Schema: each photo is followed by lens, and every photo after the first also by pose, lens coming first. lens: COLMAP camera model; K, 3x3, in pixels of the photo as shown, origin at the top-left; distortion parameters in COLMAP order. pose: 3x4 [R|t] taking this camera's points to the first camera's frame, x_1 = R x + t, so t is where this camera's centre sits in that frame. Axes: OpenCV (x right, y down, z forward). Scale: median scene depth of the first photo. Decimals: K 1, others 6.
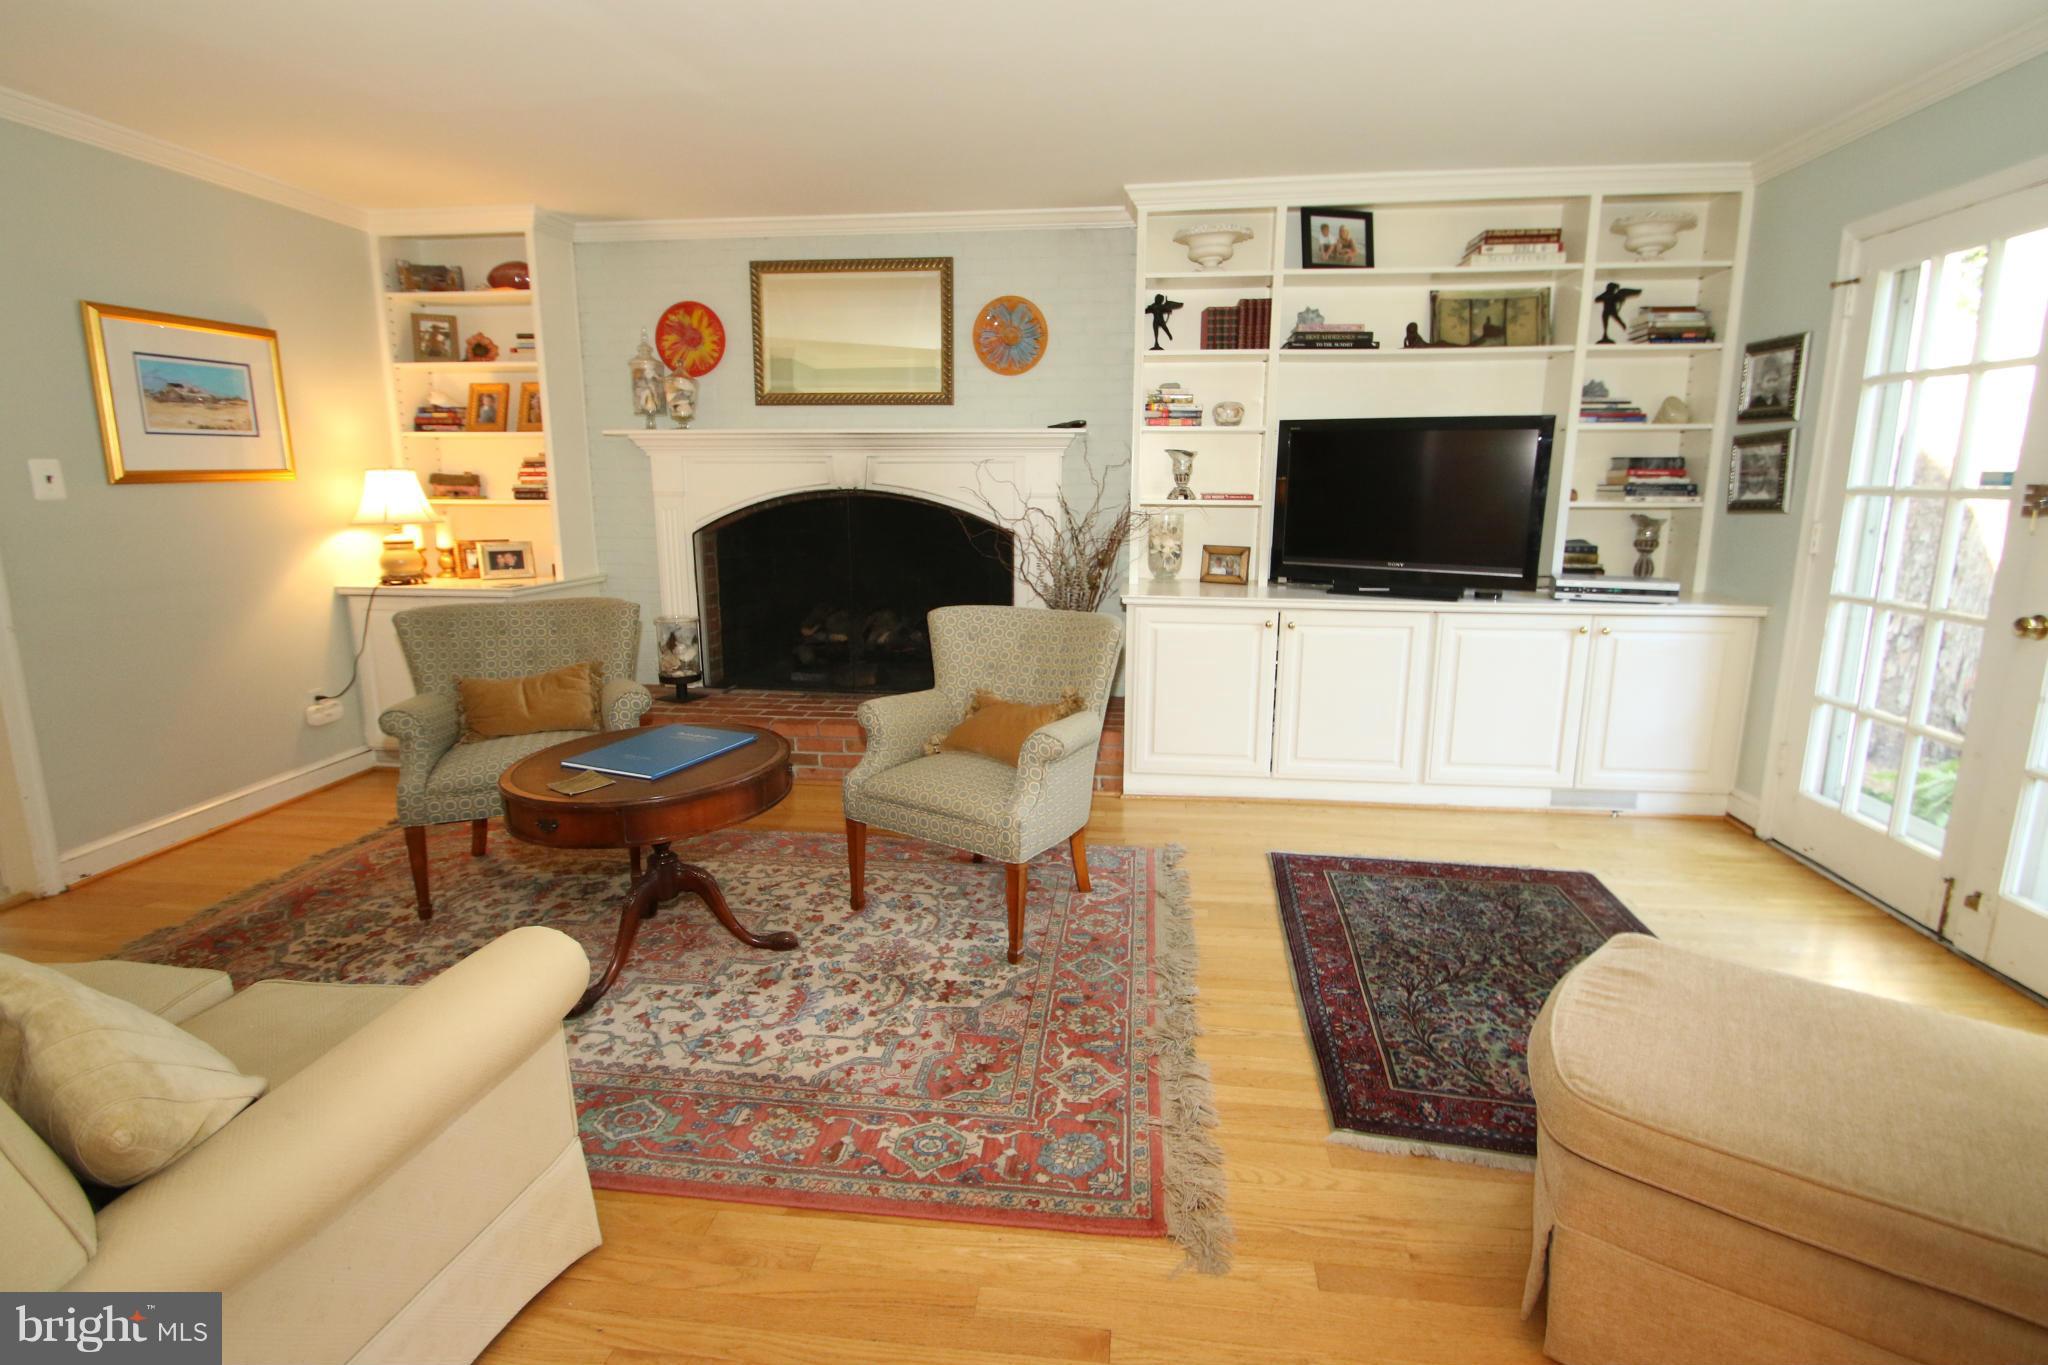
lens RADIAL K [[946.1, 0, 1029.6], [0, 946.1, 673.6], [0, 0, 1]] dist [0.001483, -0.003324]
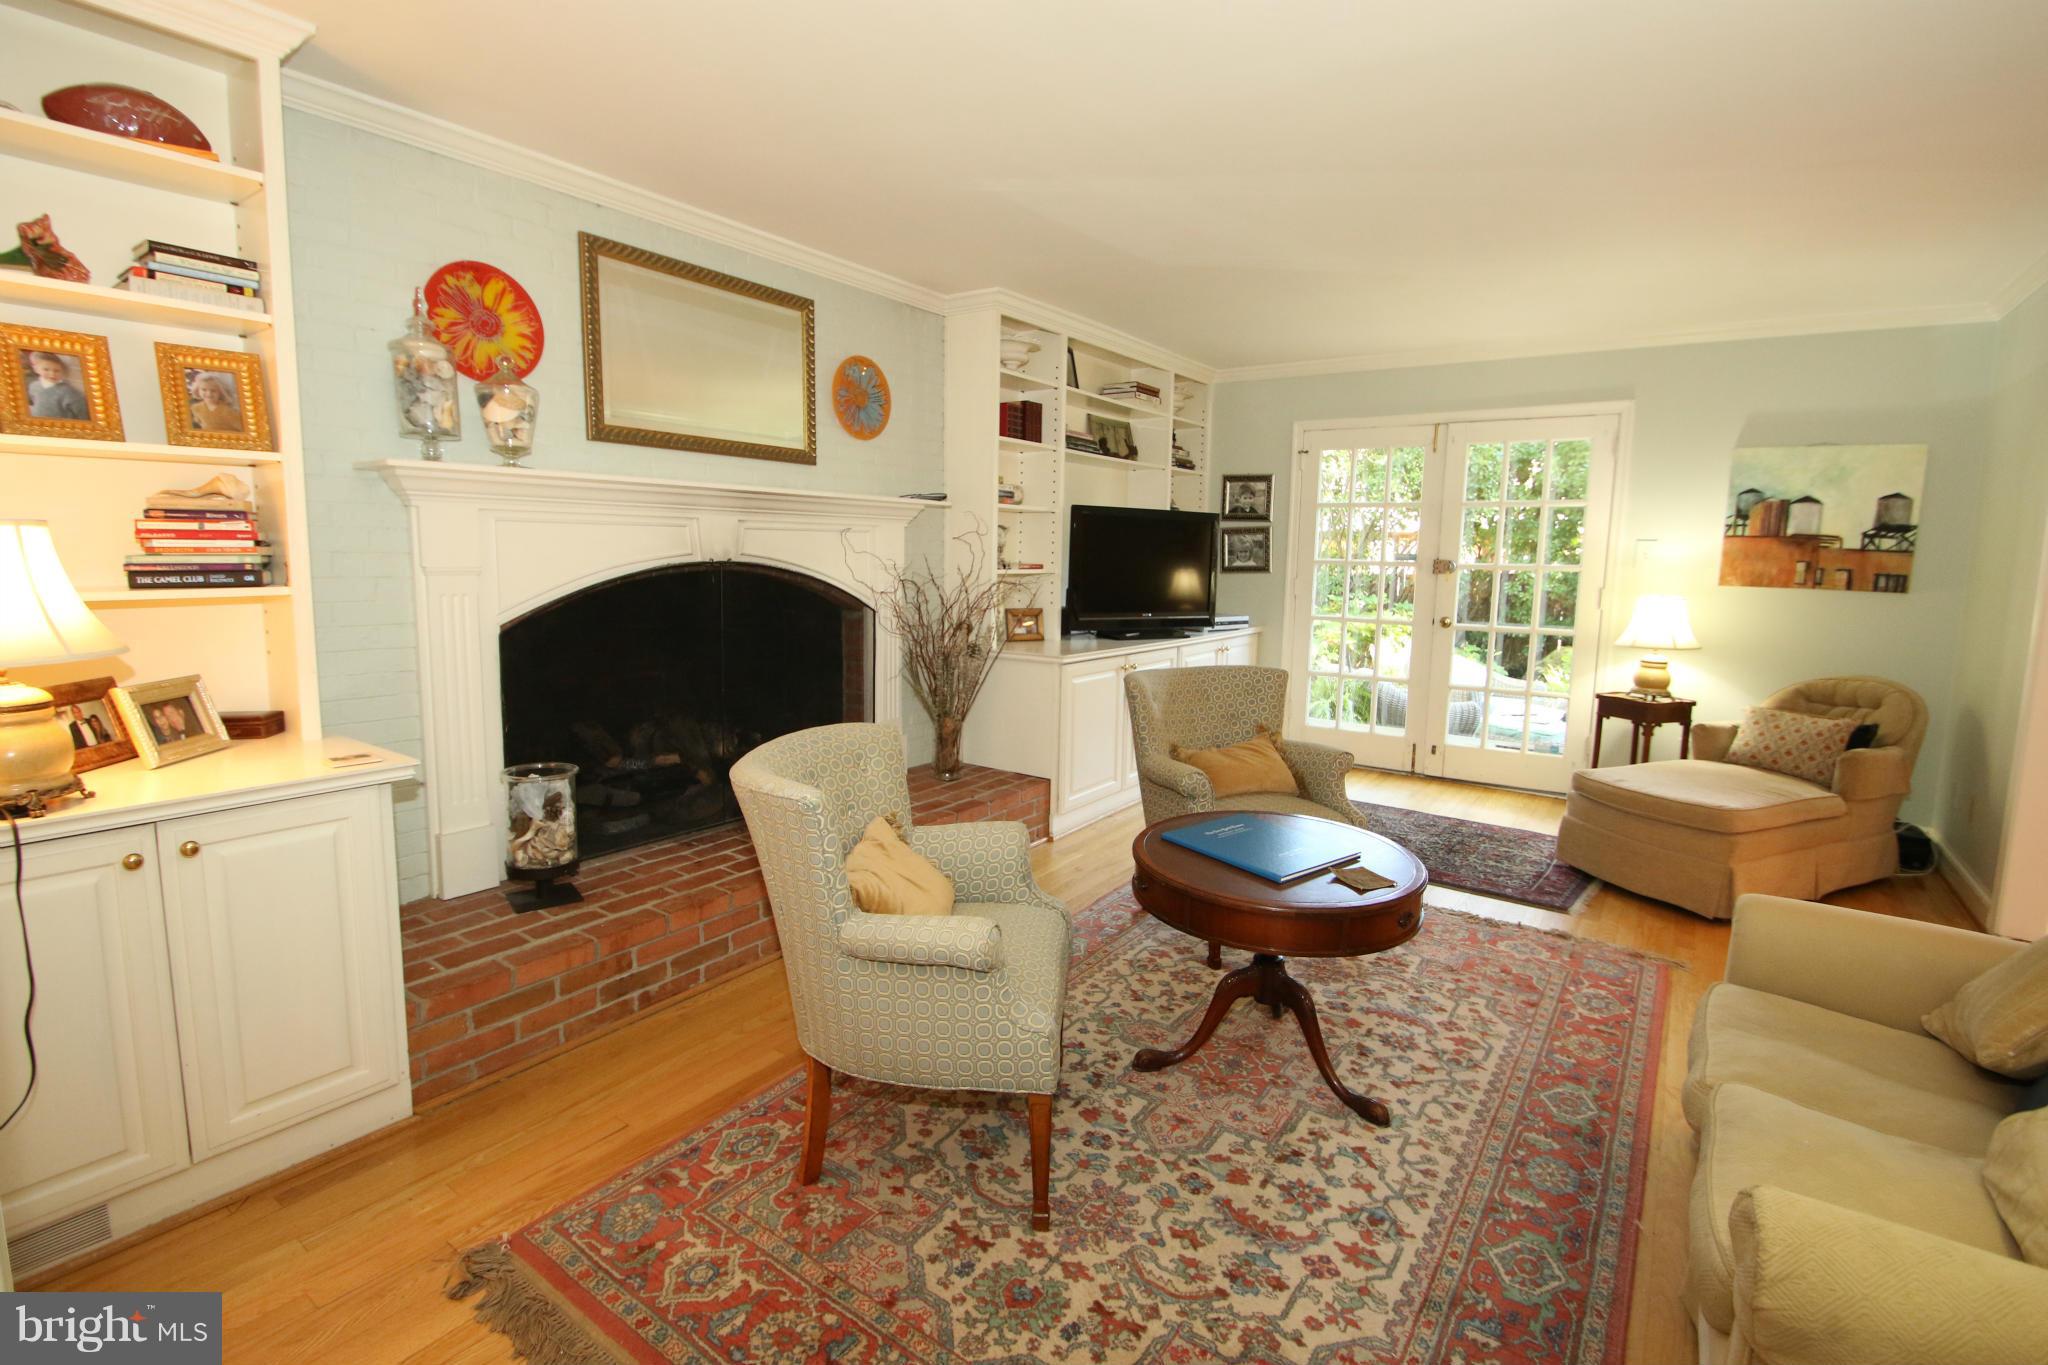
lens RADIAL K [[946.1, 0, 1029.6], [0, 946.1, 677.3], [0, 0, 1]] dist [0.001483, -0.003324]
pose [[0.474570, -0.113380, 0.872885, -0.811870], [0.159551, 0.986322, 0.041369, -0.100036], [-0.865637, 0.119637, 0.486169, 0.447963]]
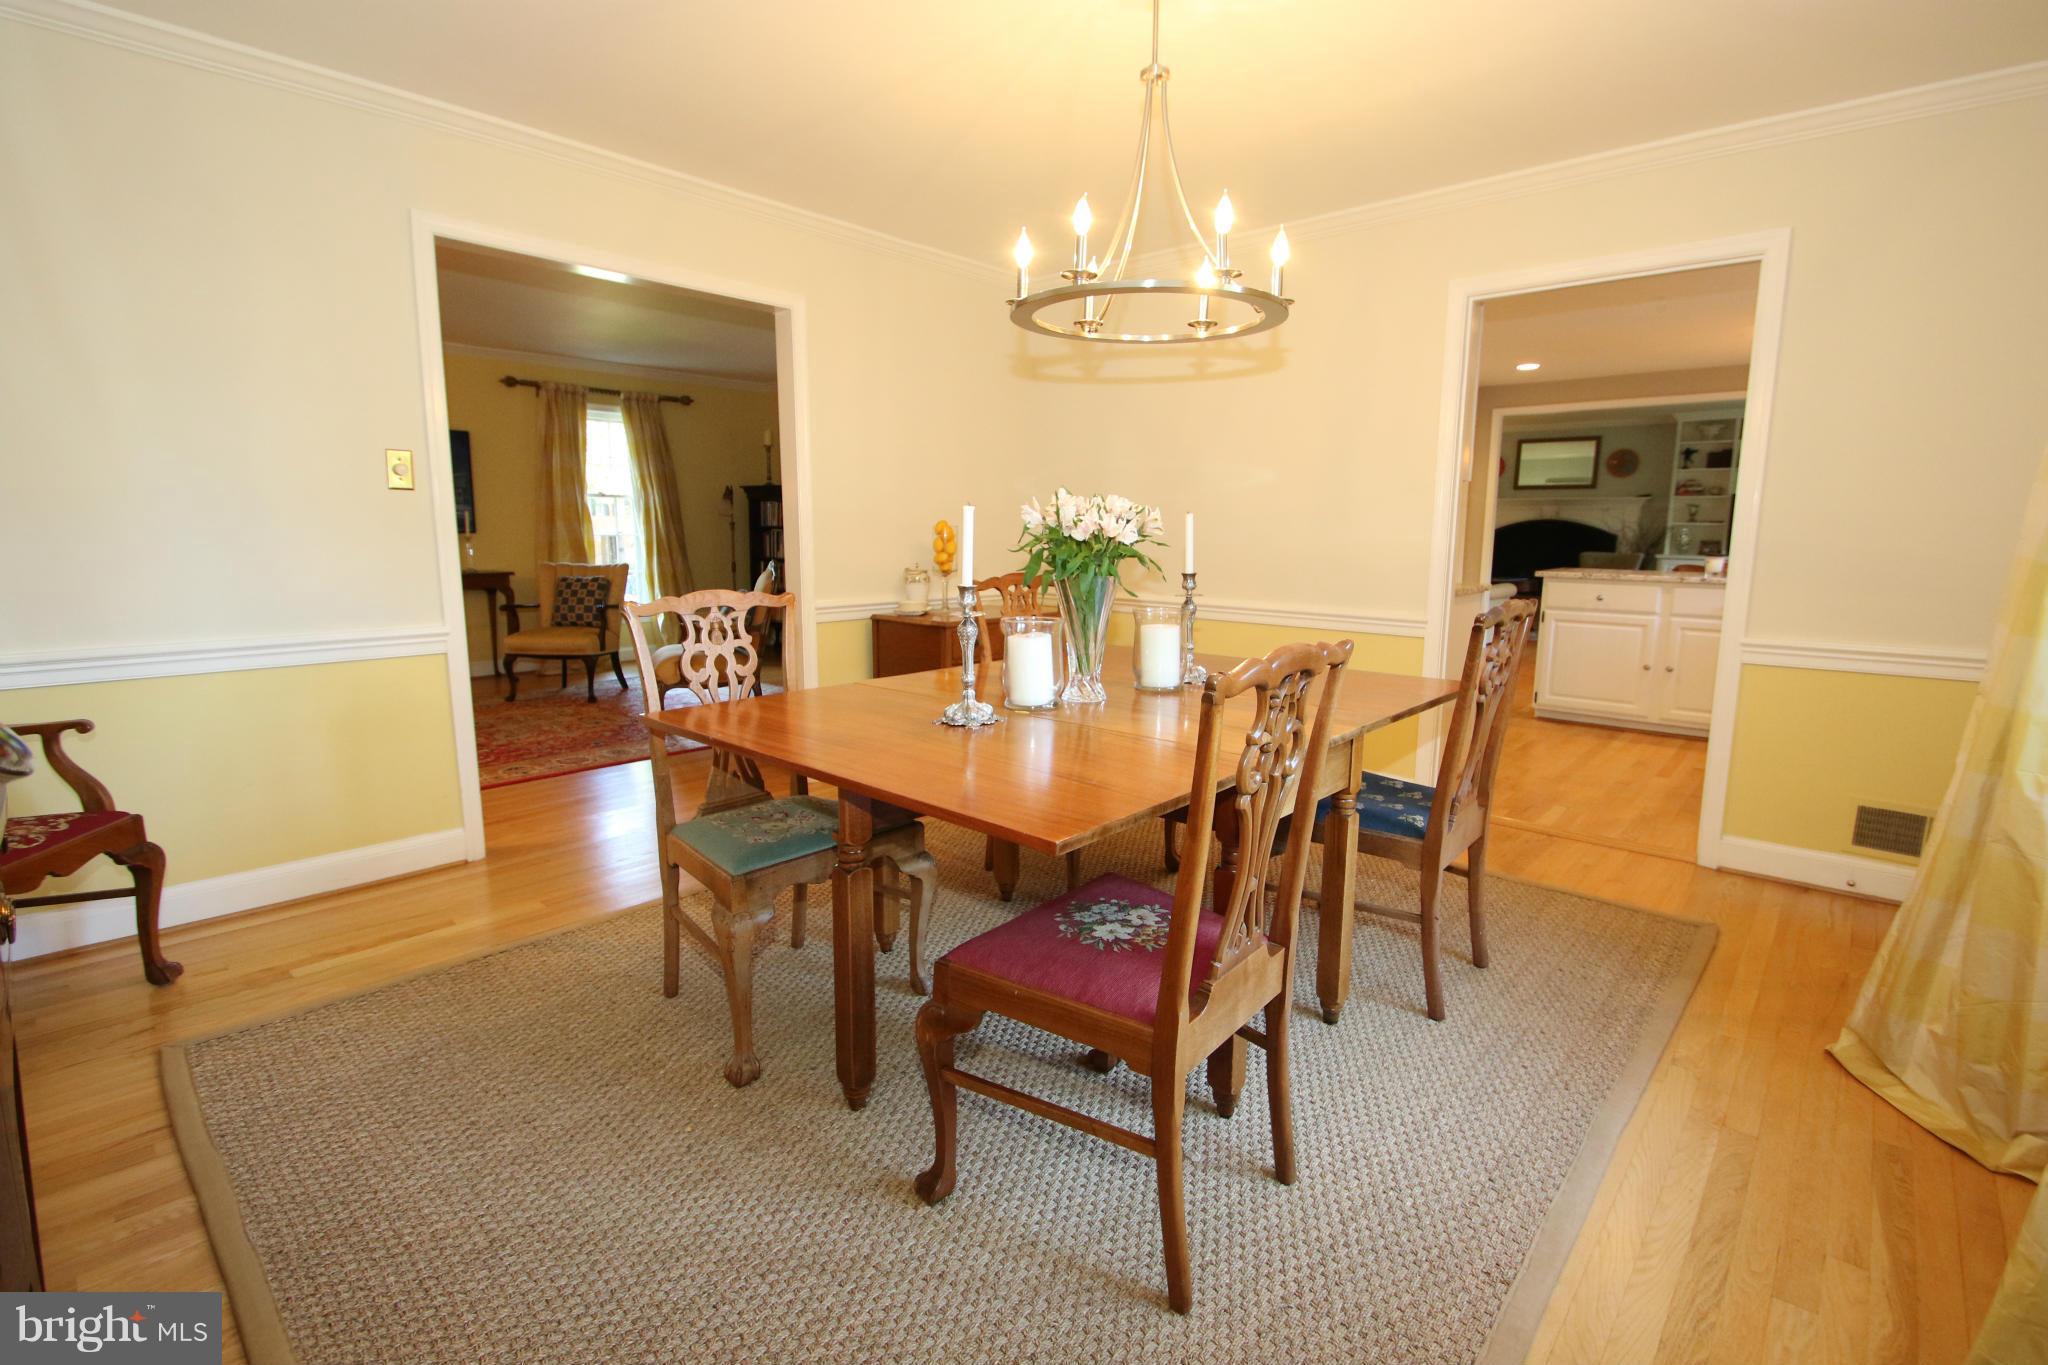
lens RADIAL K [[946.1, 0, 1018.9], [0, 946.1, 684.3], [0, 0, 1]] dist [0.001483, -0.003324]
pose [[0.822656, 0.096401, -0.560307, 0.139665], [-0.111803, 0.993707, 0.006816, 0.464612], [0.557438, 0.057036, 0.828257, -2.248323]]
